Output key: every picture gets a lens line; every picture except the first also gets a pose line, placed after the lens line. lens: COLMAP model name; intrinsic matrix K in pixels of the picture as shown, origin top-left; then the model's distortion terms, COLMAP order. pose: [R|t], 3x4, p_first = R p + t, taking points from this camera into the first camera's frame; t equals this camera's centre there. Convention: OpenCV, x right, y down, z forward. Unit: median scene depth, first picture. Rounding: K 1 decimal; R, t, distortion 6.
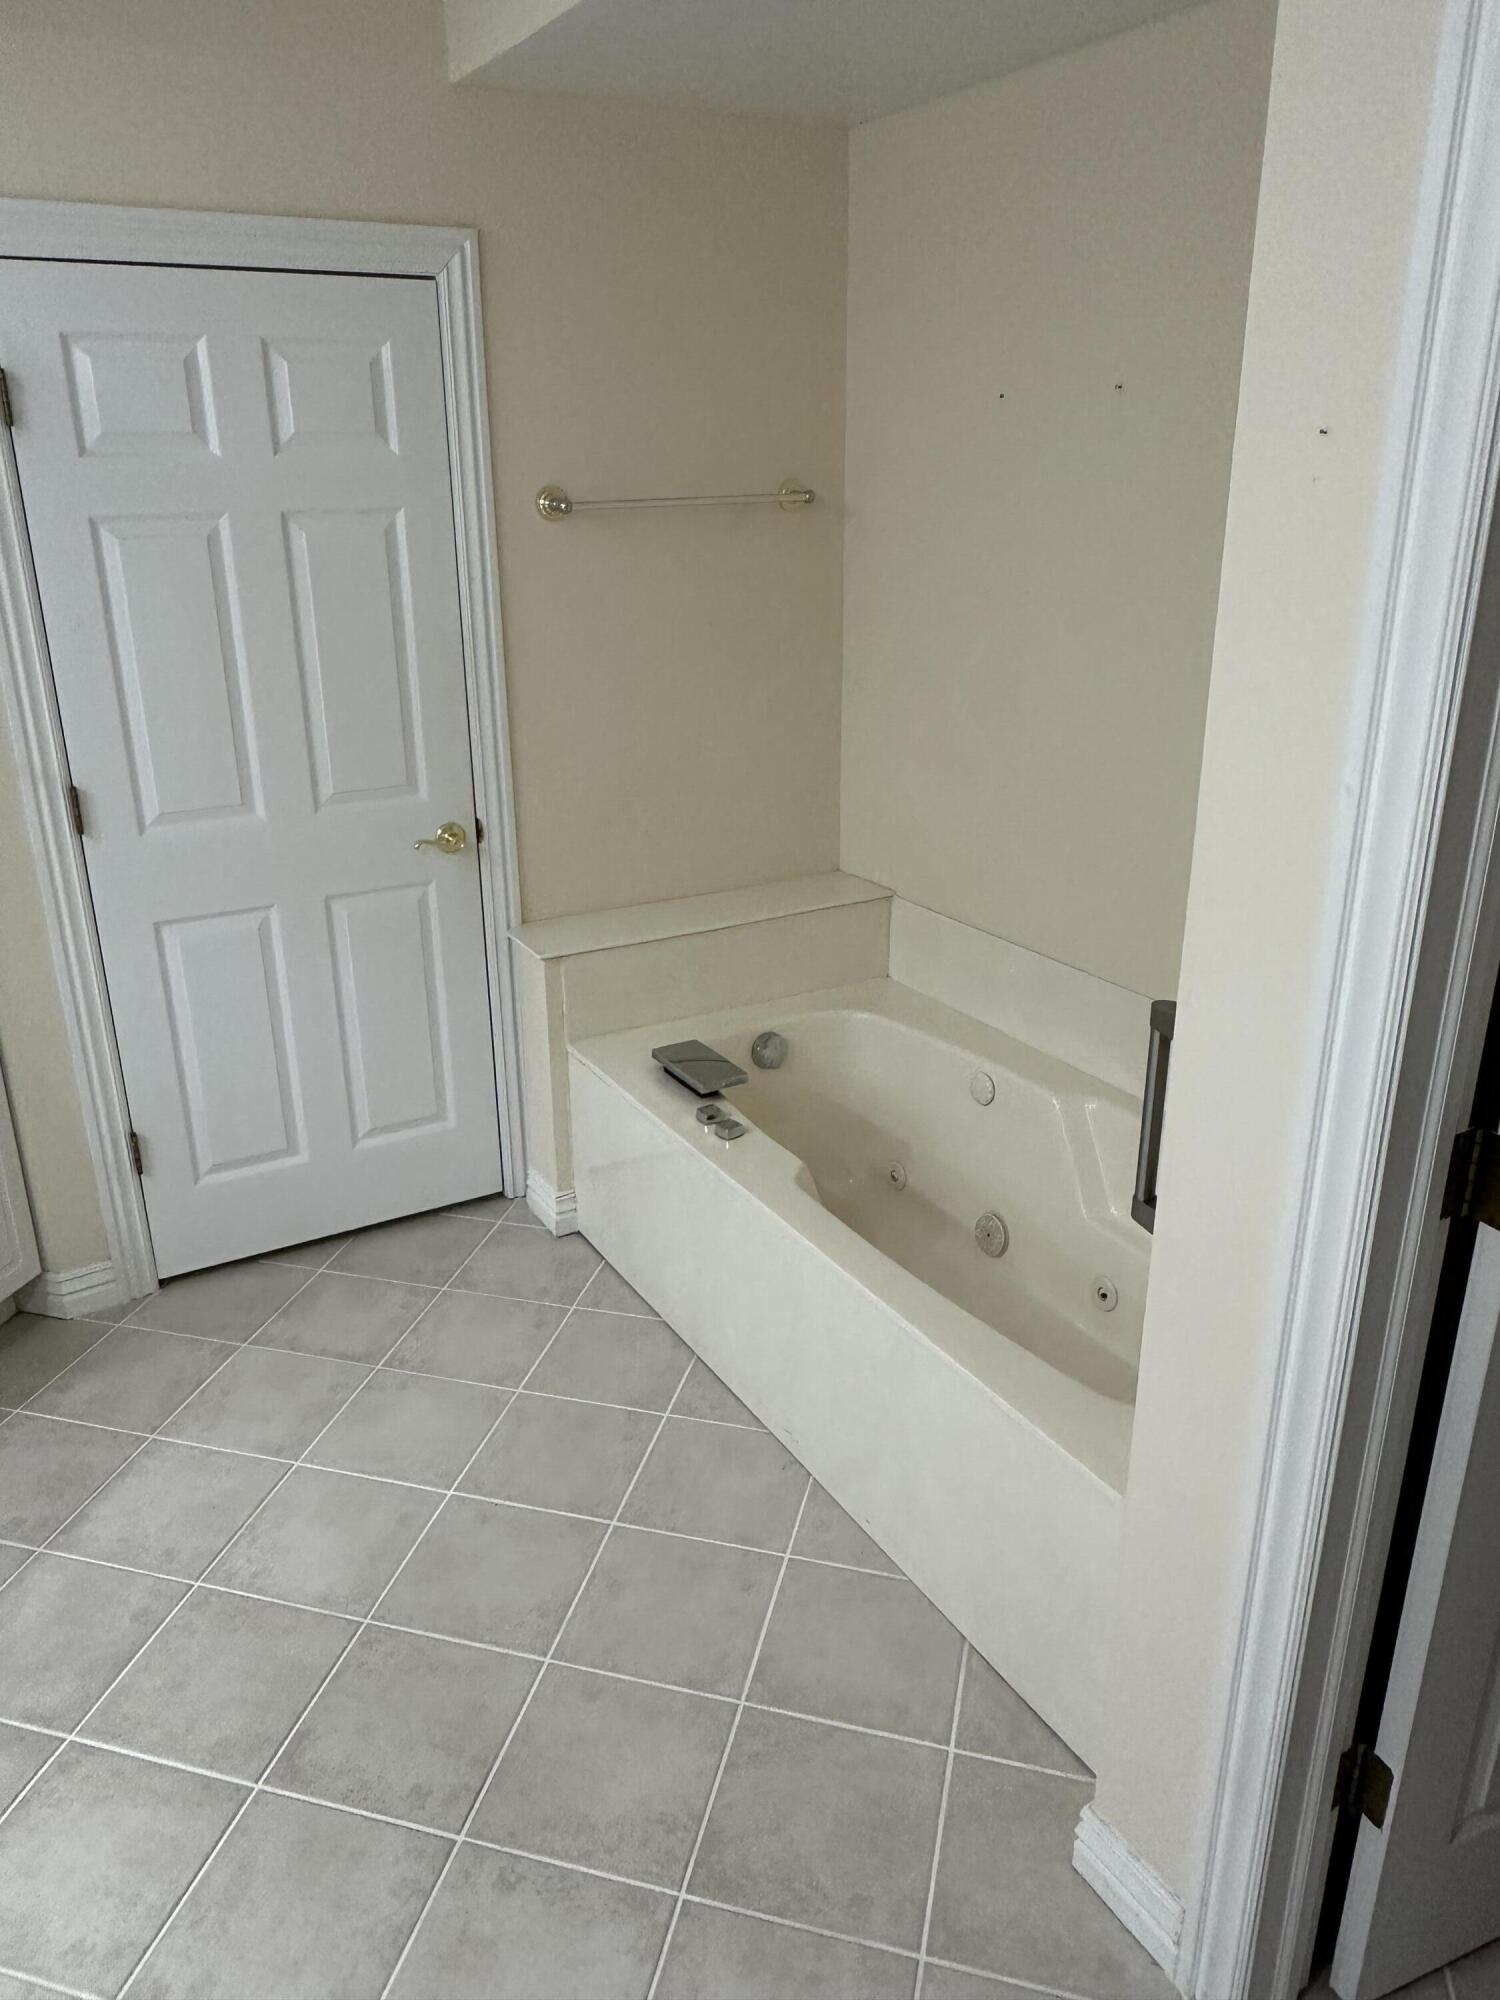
lens RADIAL K [[1417.1, 0, 757.2], [0, 1417.1, 995.6], [0, 0, 1]] dist [0.017922, -0.028668]
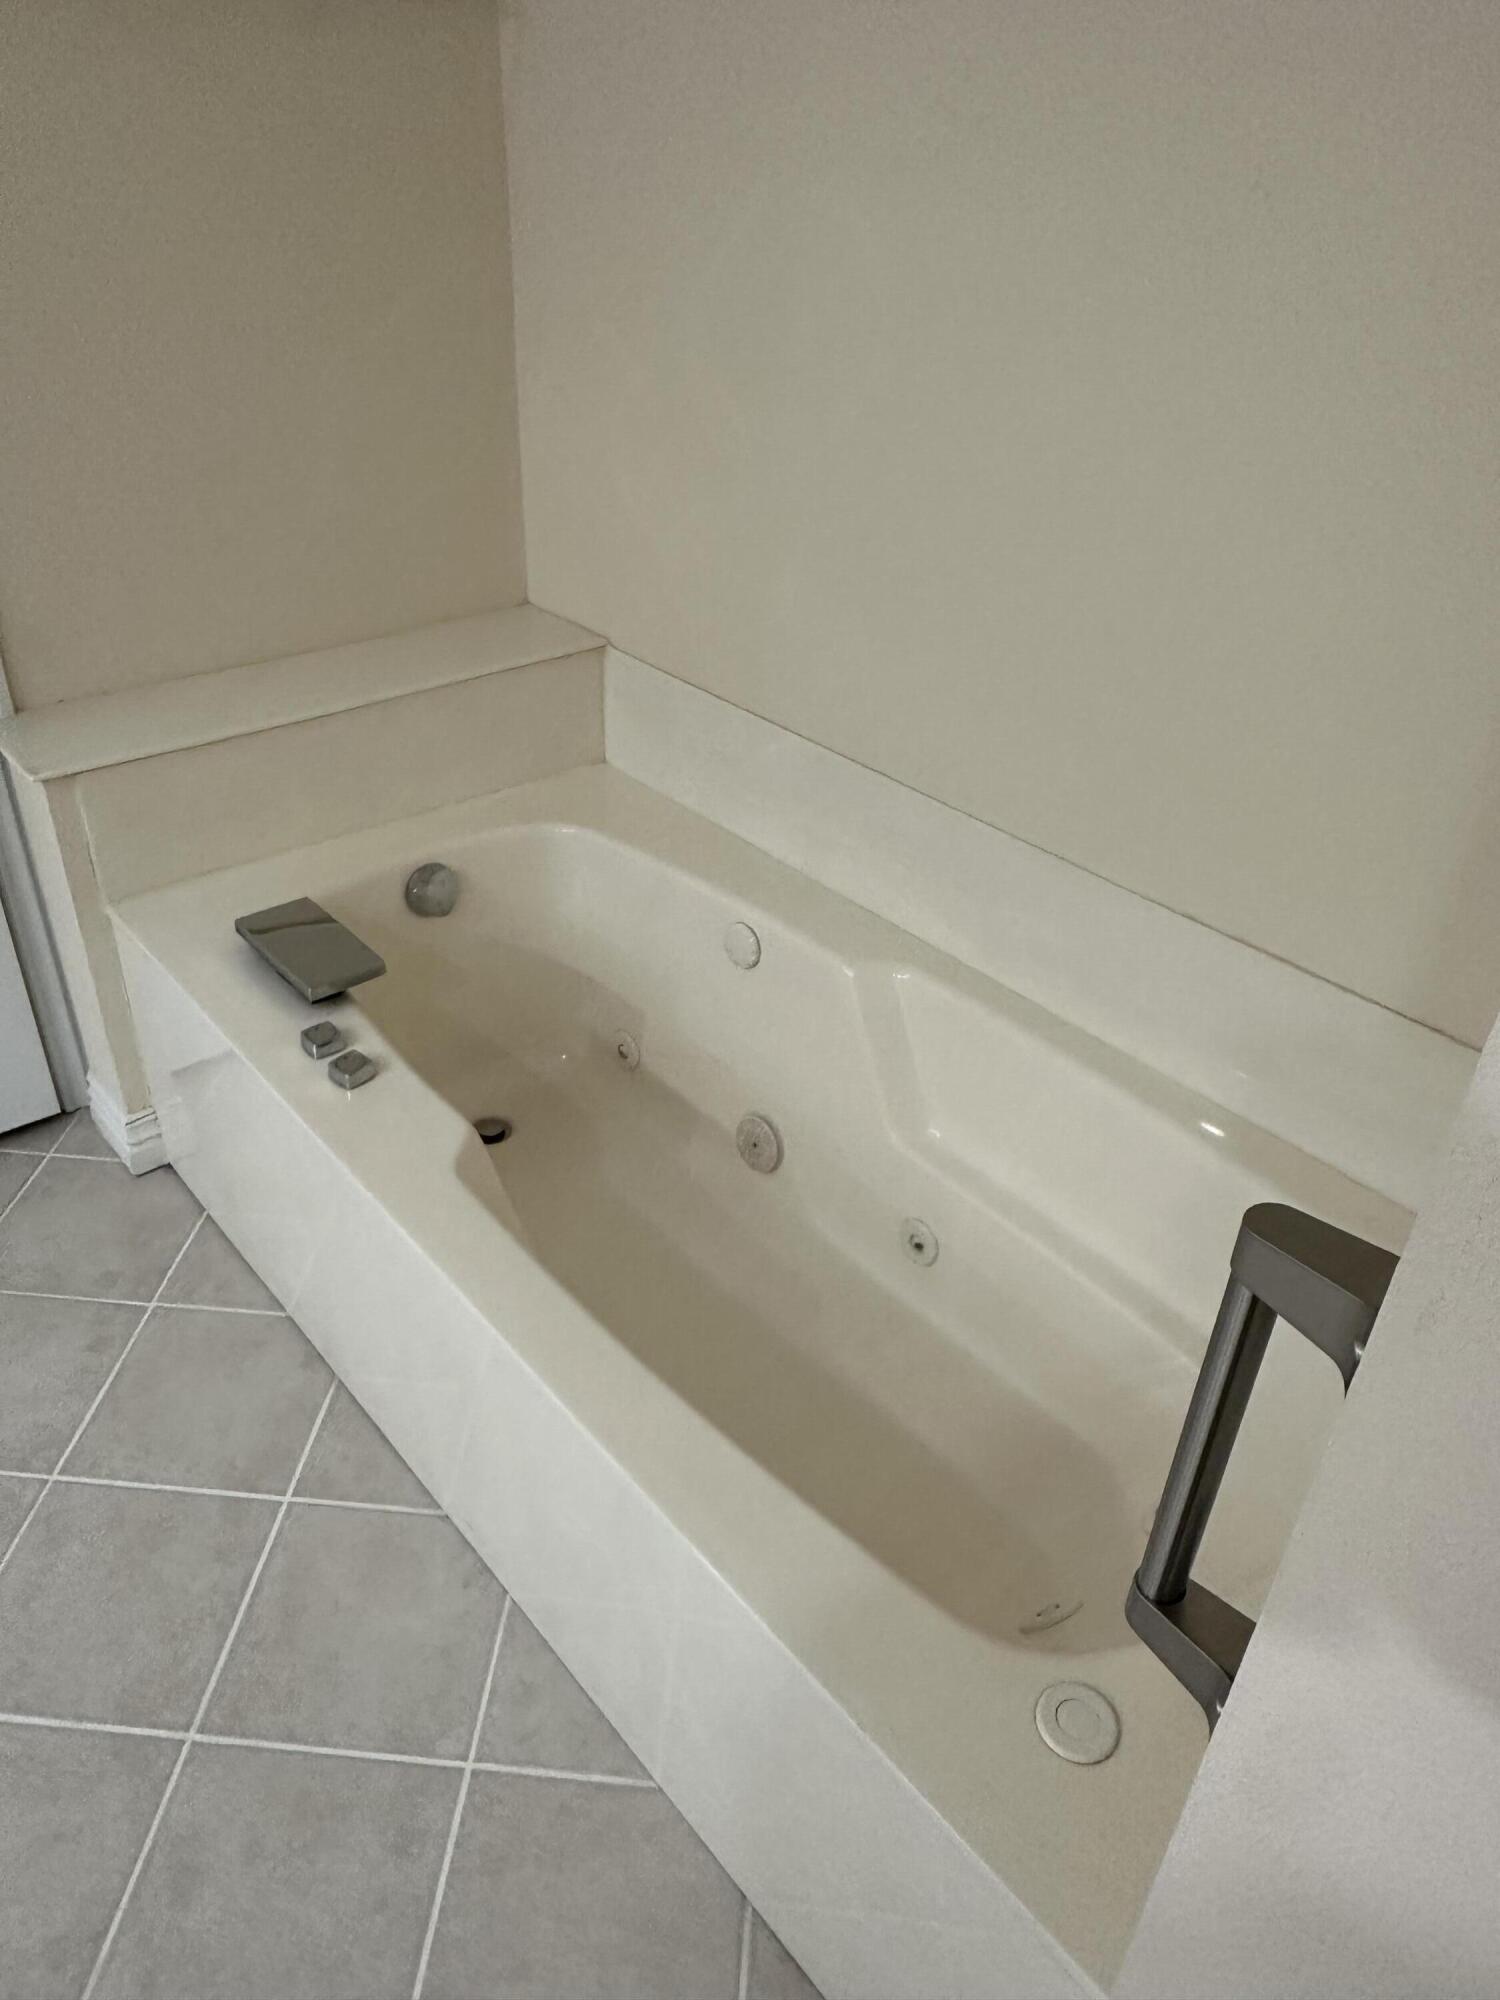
lens RADIAL K [[1417.1, 0, 733.6], [0, 1417.1, 1000.7], [0, 0, 1]] dist [0.017922, -0.028668]
pose [[0.986107, -0.059595, 0.155054, 0.045391], [0.022576, 0.972849, 0.230339, -0.067906], [-0.164571, -0.223638, 0.960678, 0.329614]]
